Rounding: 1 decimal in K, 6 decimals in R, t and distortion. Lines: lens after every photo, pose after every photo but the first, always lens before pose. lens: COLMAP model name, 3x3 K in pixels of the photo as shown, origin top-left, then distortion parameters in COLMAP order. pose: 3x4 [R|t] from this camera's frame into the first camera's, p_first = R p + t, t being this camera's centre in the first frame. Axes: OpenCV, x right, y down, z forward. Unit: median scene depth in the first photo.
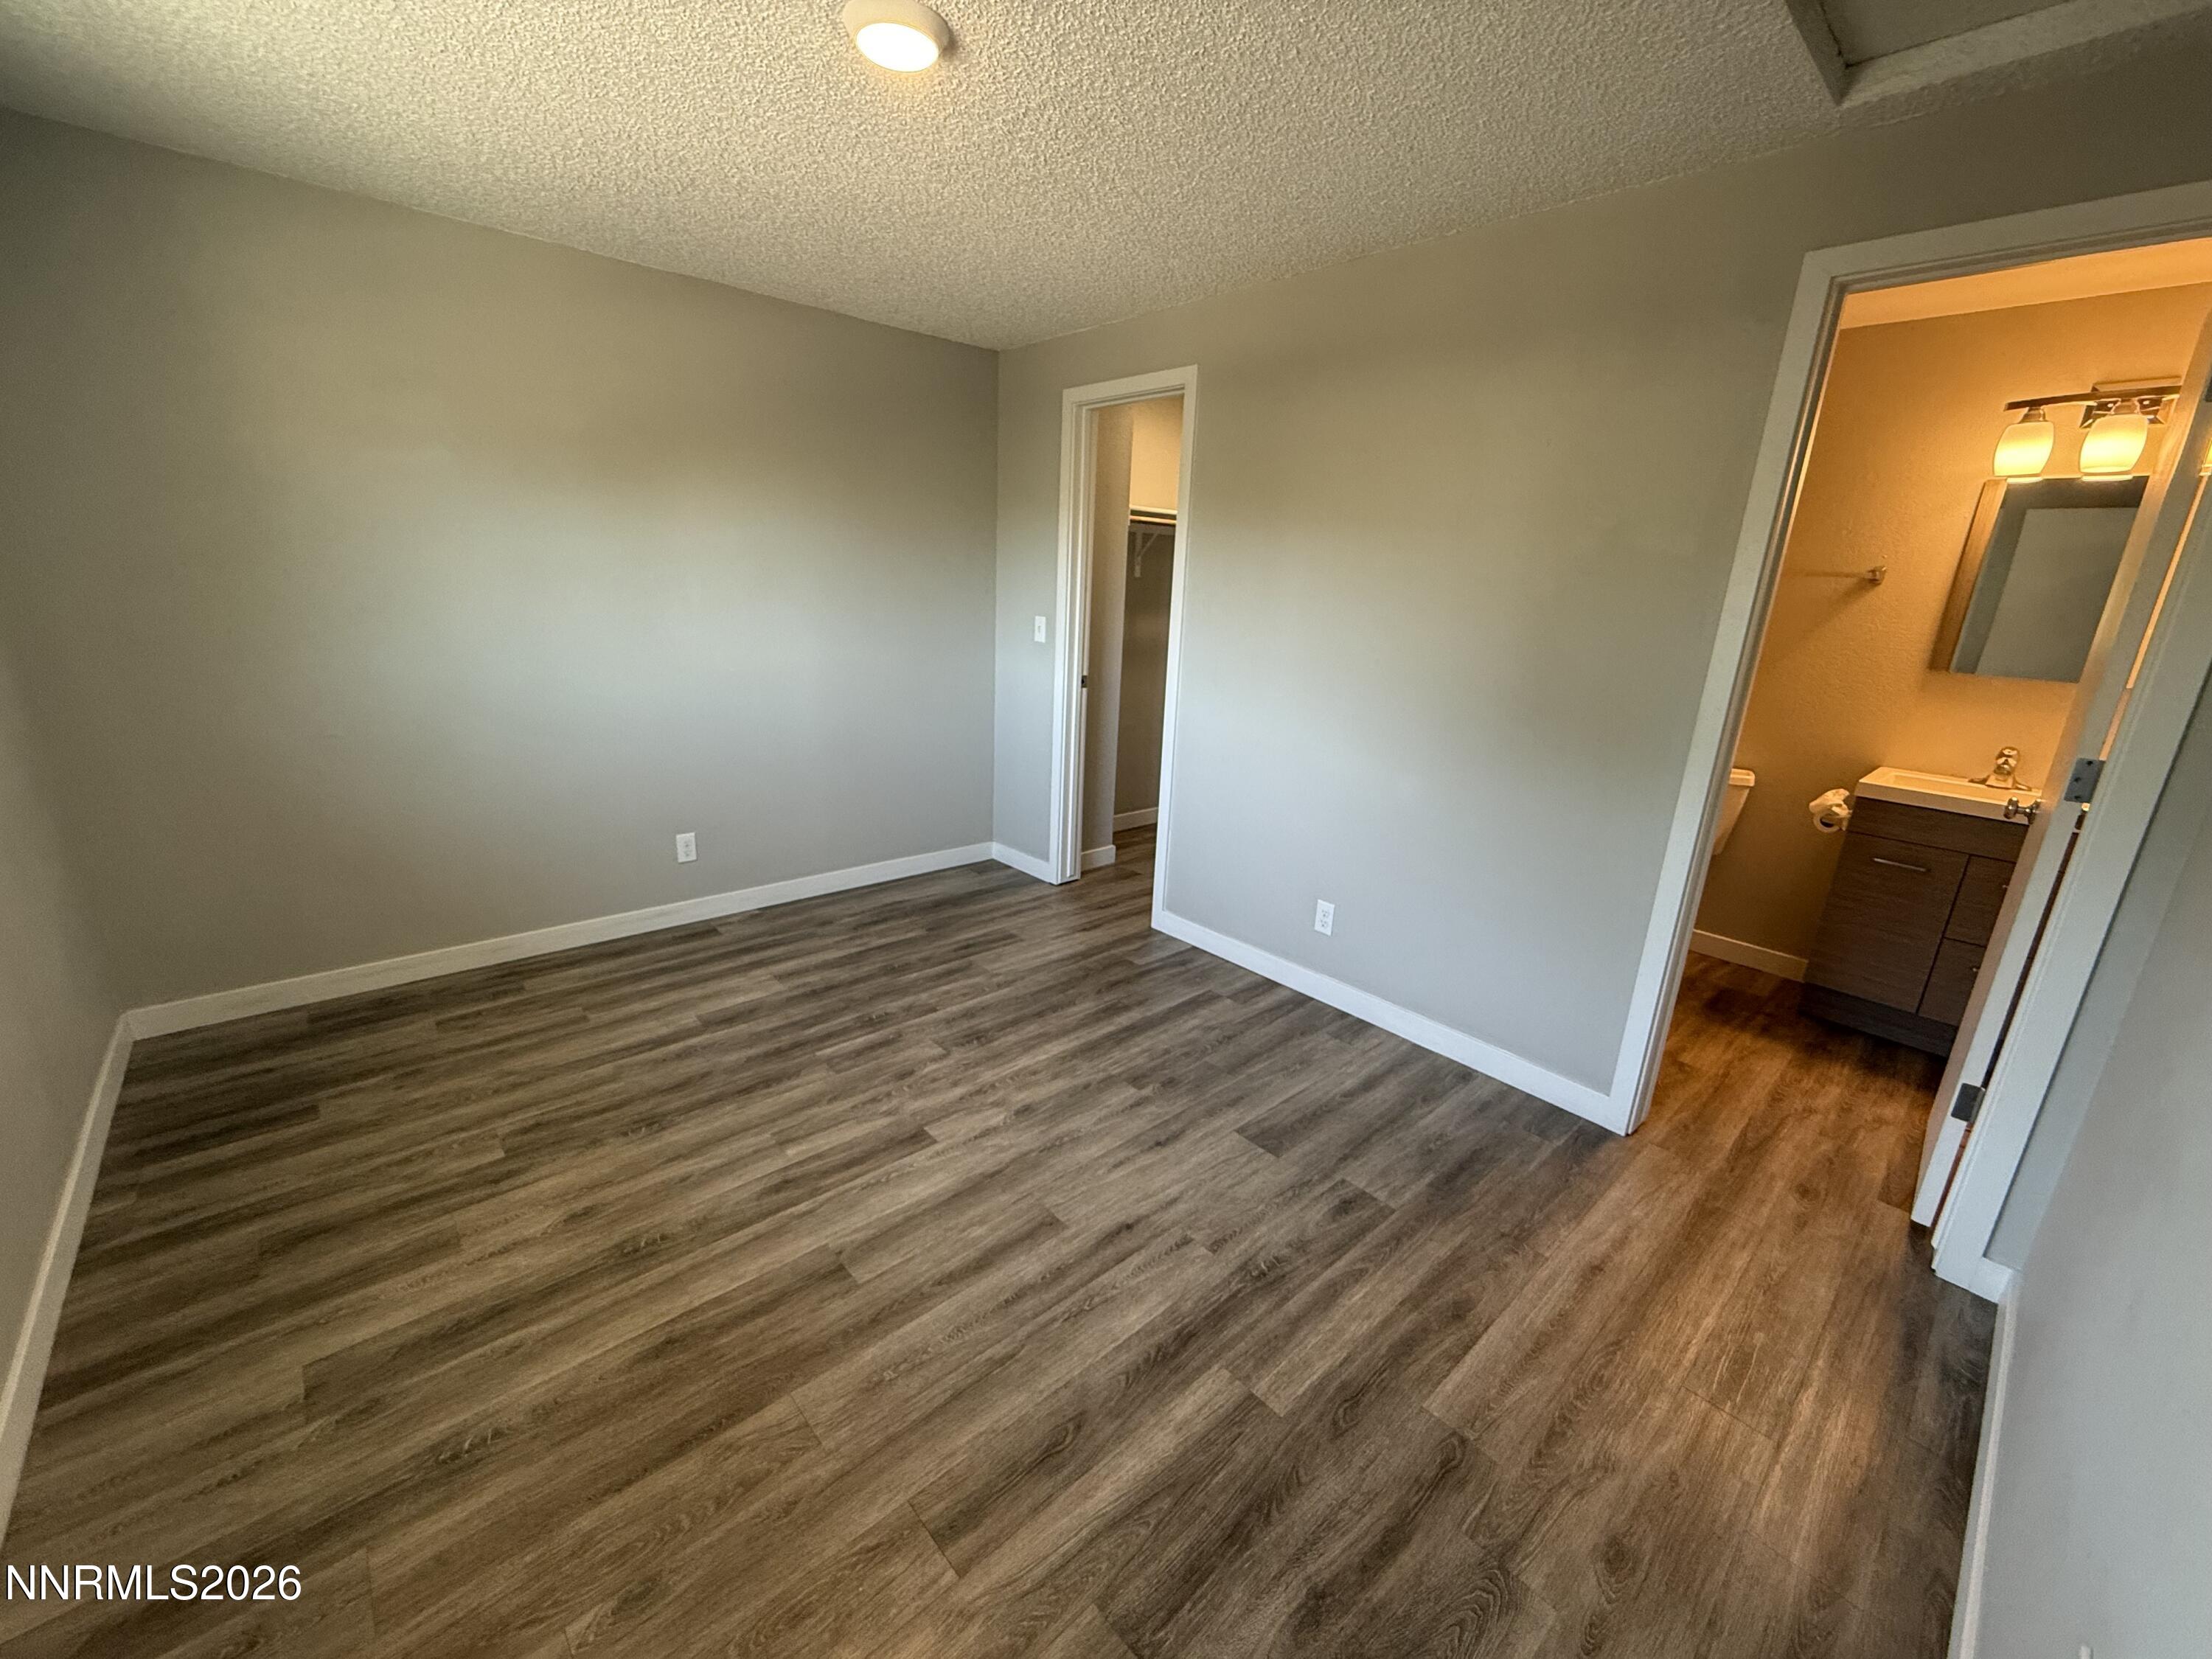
lens RADIAL K [[879.3, 0, 1106.0], [0, 879.3, 829.5], [0, 0, 1]] dist [0.000201, -0.000541]
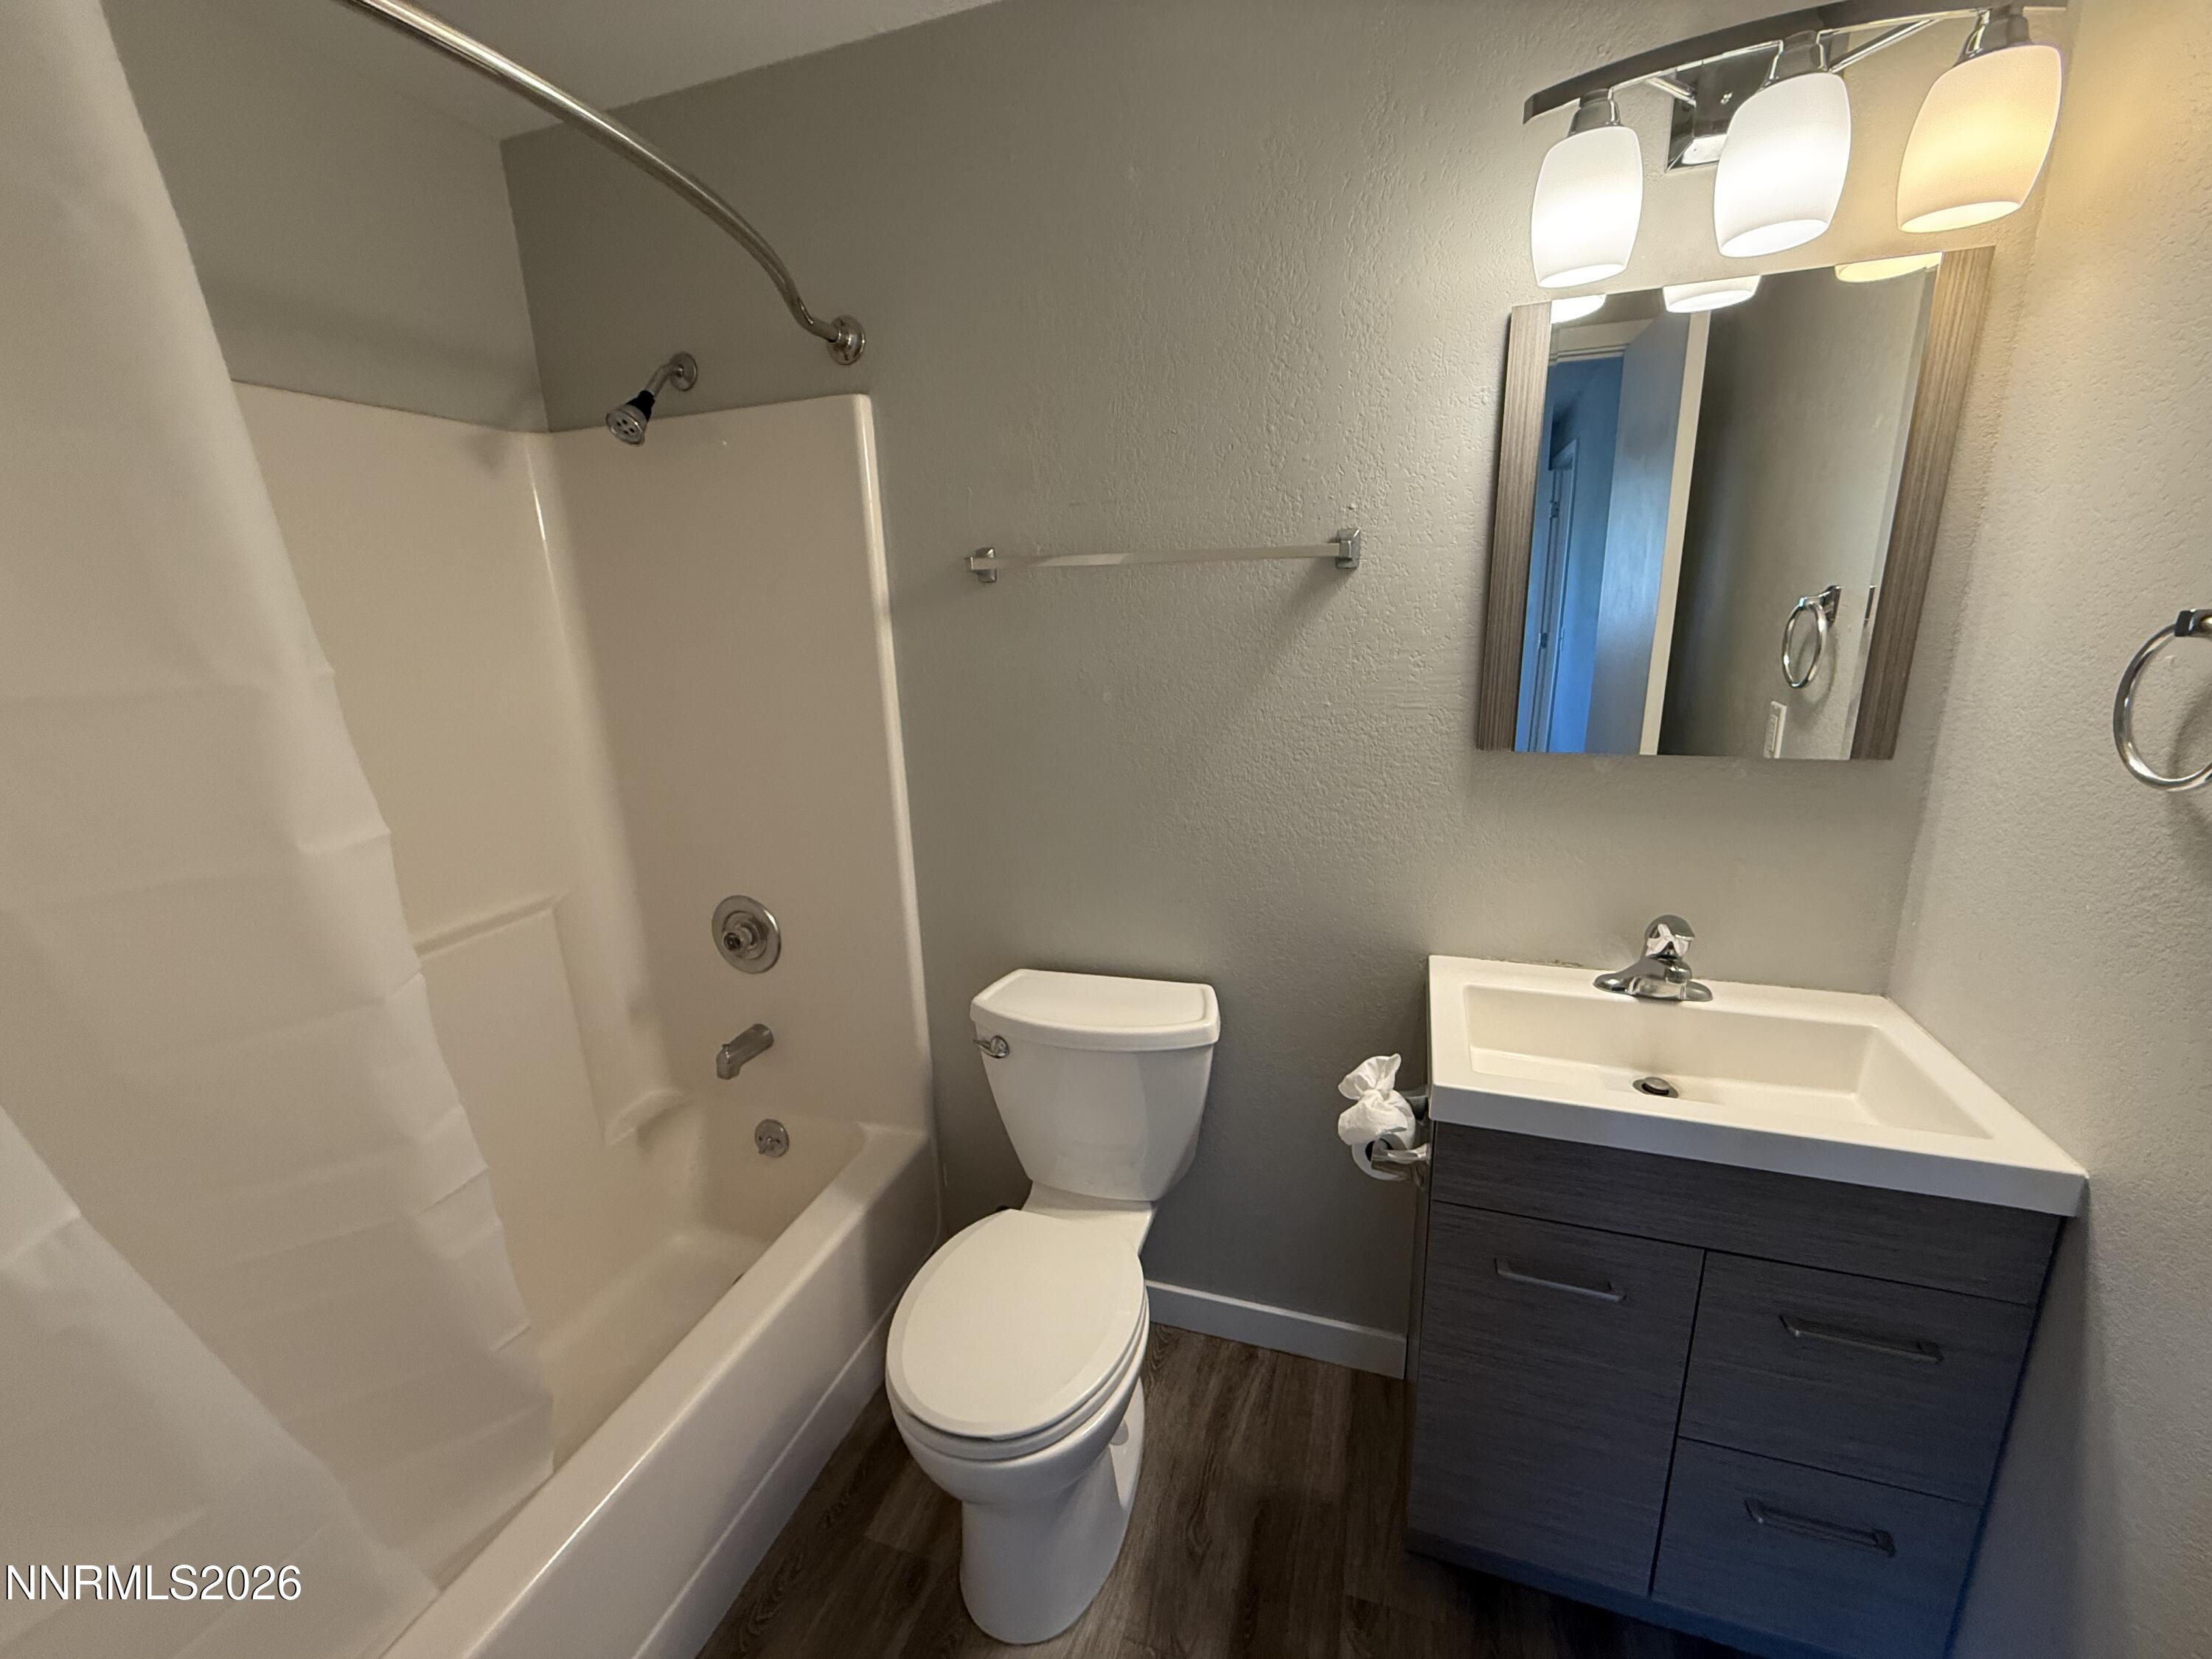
lens RADIAL K [[879.3, 0, 1106.0], [0, 879.3, 829.5], [0, 0, 1]] dist [0.000201, -0.000541]
pose [[0.874853, -0.196022, 0.442954, 0.550121], [0.206446, 0.978136, 0.025118, -0.187686], [-0.438192, 0.069471, 0.896193, 0.668709]]
